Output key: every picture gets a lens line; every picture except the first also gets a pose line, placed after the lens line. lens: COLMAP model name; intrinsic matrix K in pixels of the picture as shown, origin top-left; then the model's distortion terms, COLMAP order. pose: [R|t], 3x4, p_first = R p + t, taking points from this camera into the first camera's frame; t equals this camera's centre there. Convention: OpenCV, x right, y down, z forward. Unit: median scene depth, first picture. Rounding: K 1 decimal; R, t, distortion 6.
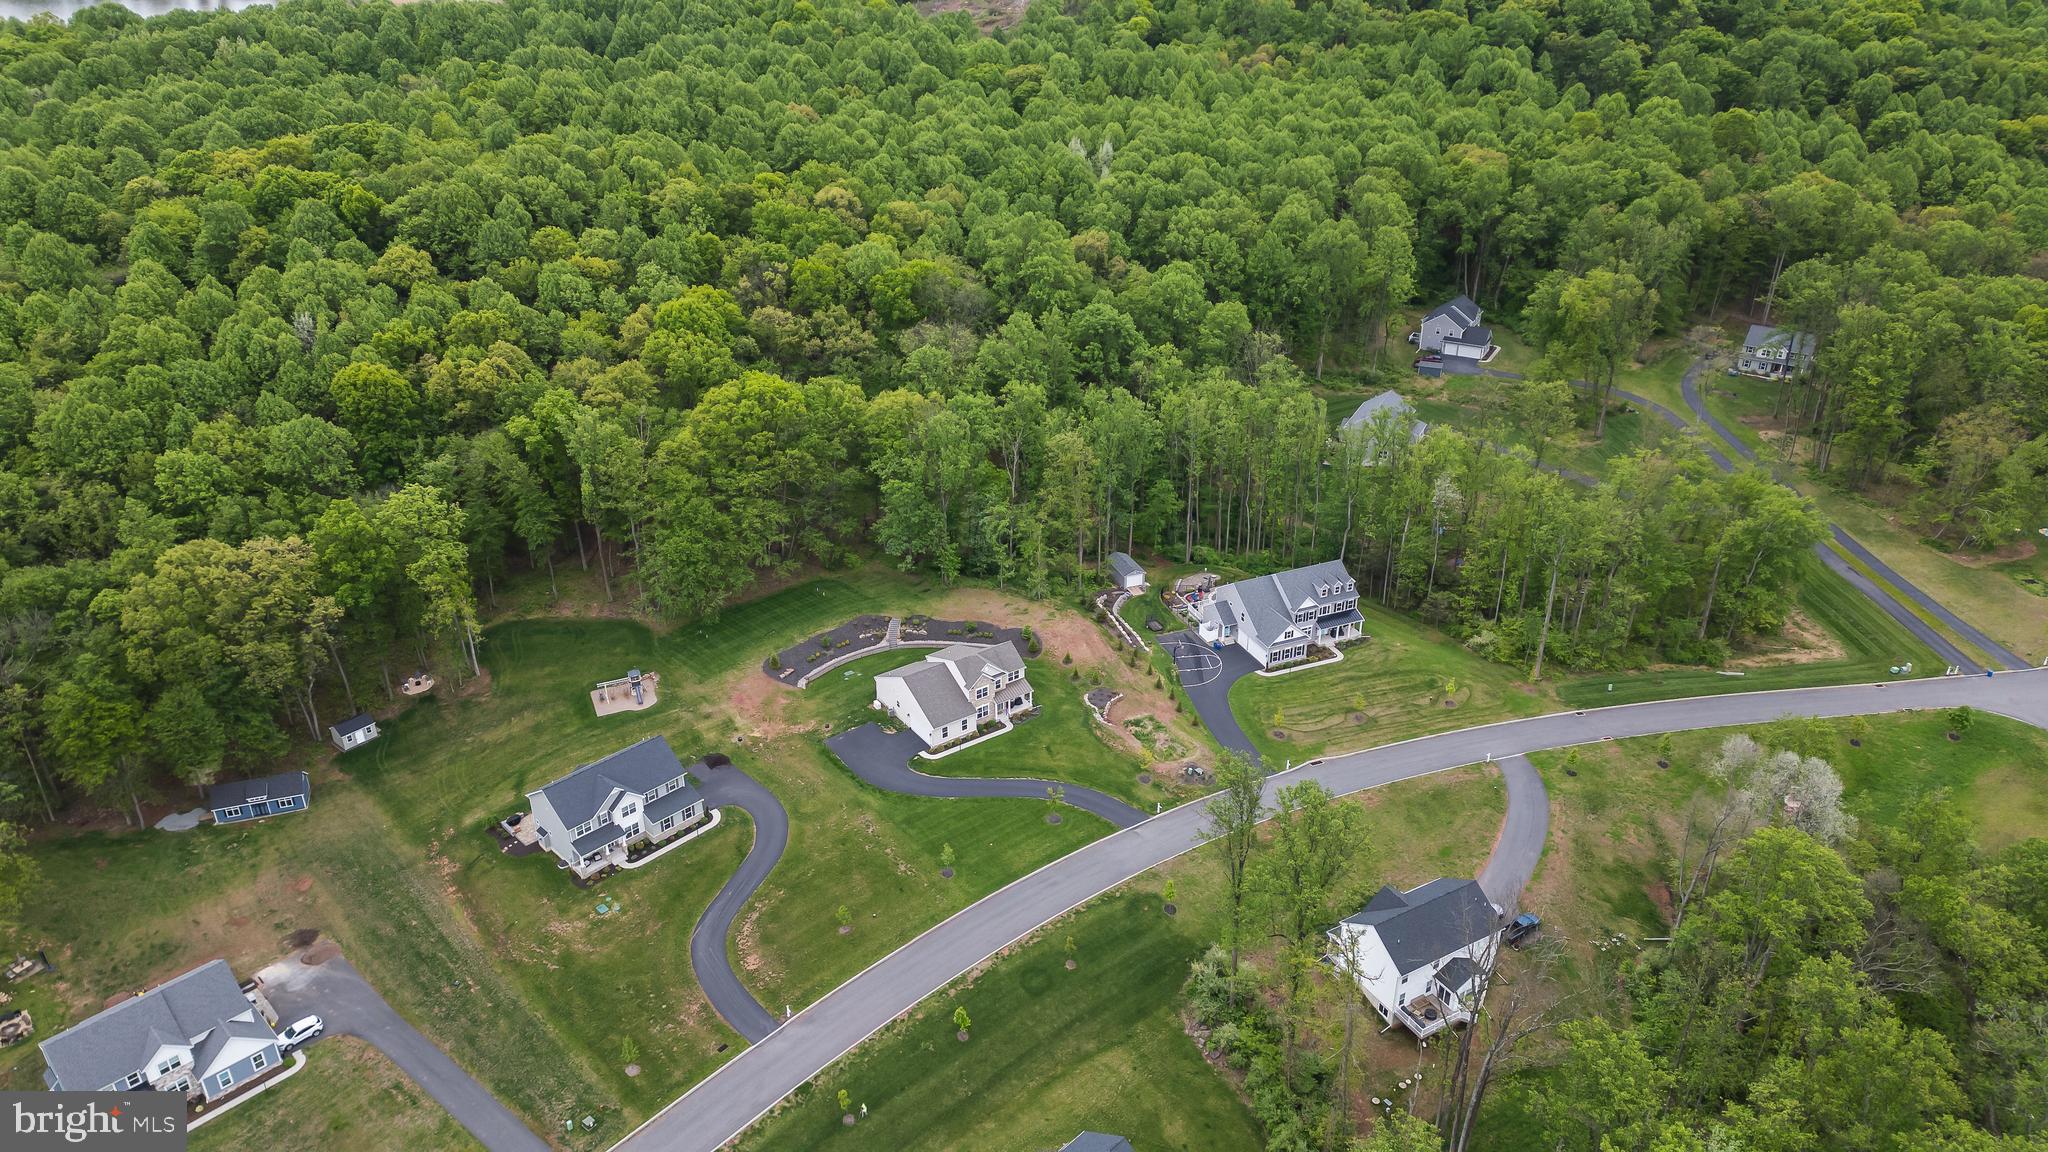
lens RADIAL K [[1438.7, 0, 1032.7], [0, 1438.7, 569.7], [0, 0, 1]] dist [0.102335, -0.088874]
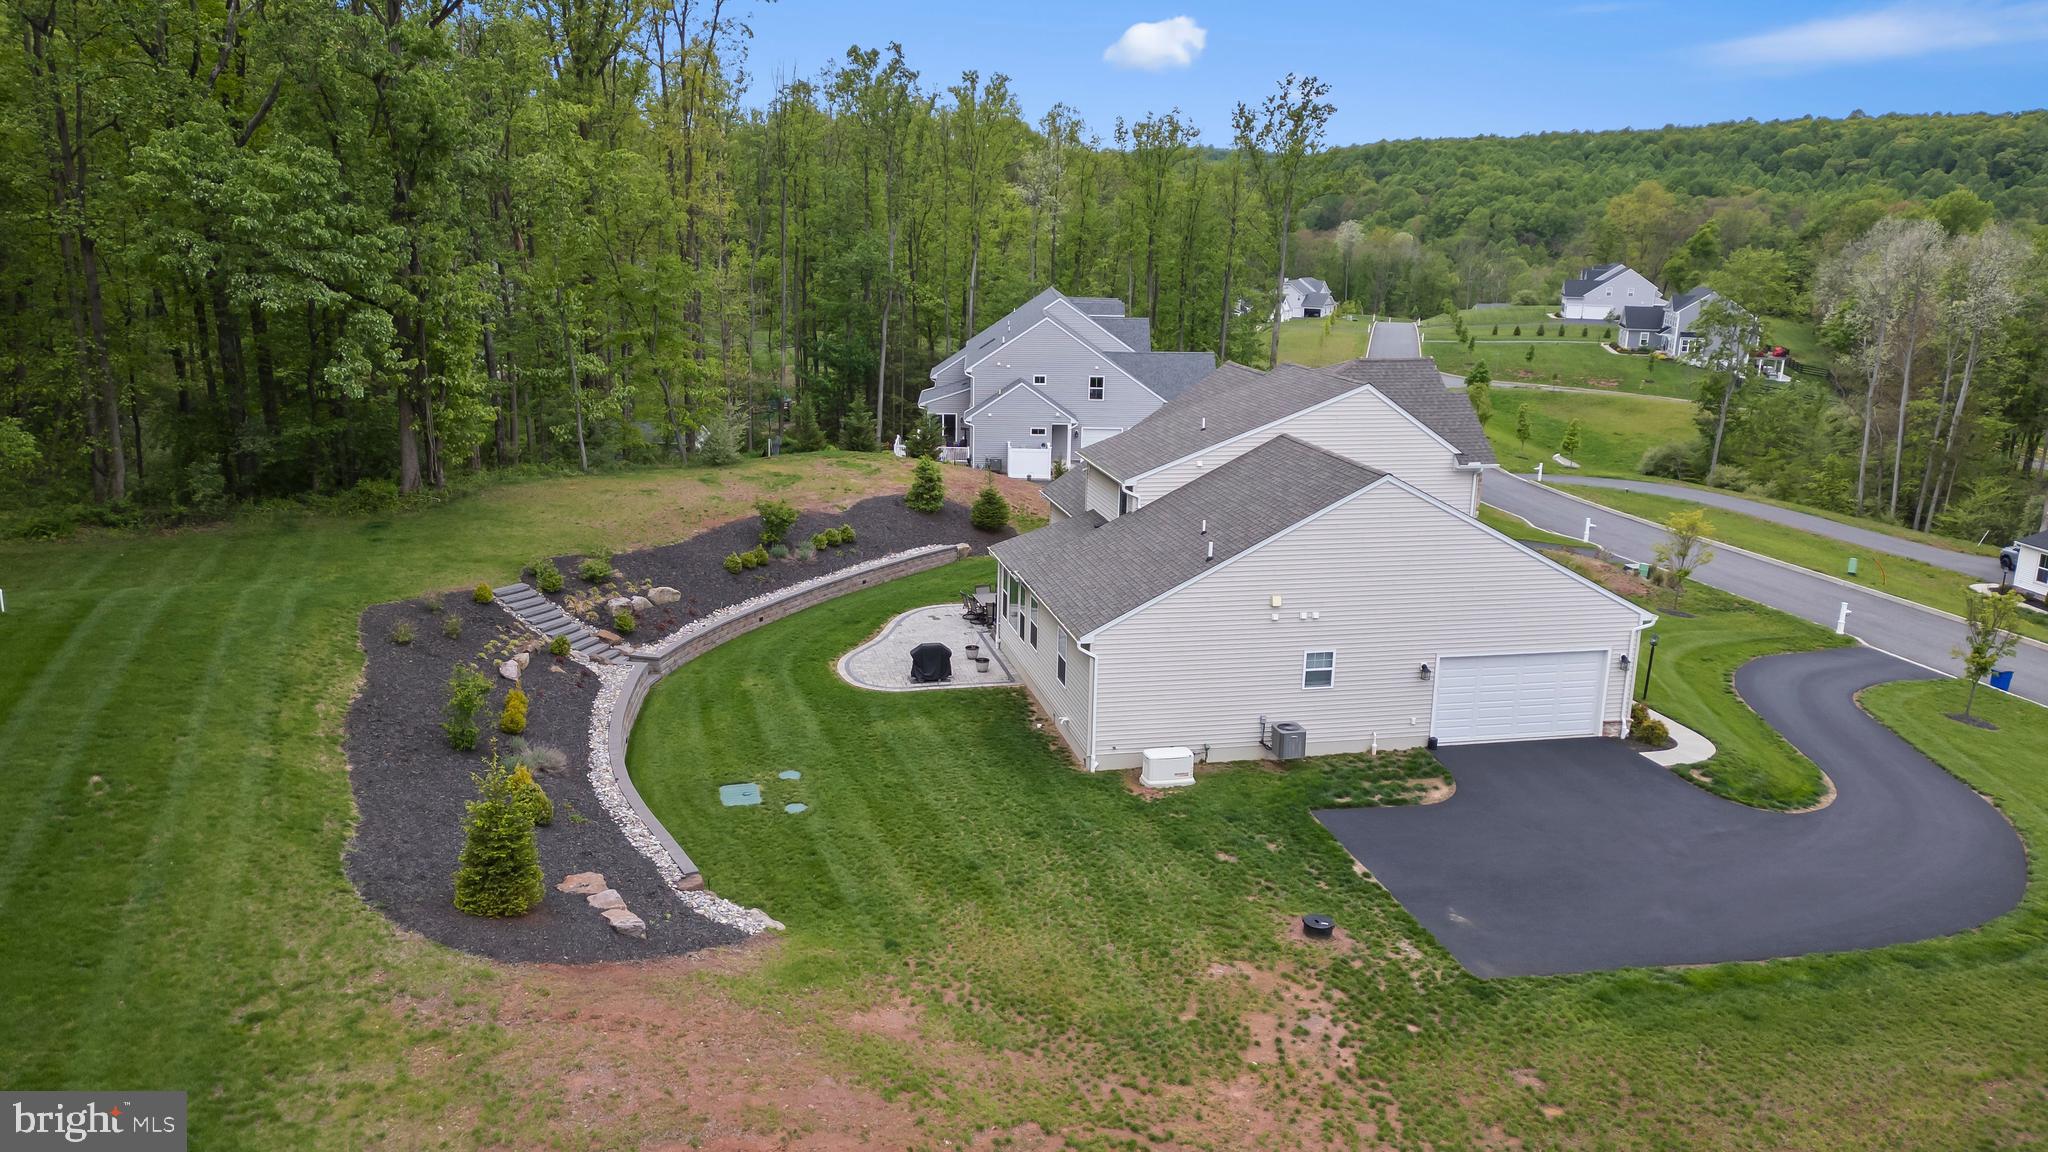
lens RADIAL K [[1480.2, 0, 1031.6], [0, 1480.2, 574.6], [0, 0, 1]] dist [0.092800, -0.079195]
pose [[0.366475, -0.216514, 0.904885, -0.277245], [0.408296, 0.911327, 0.052697, 0.056034], [-0.836057, 0.350149, 0.422380, 0.937221]]
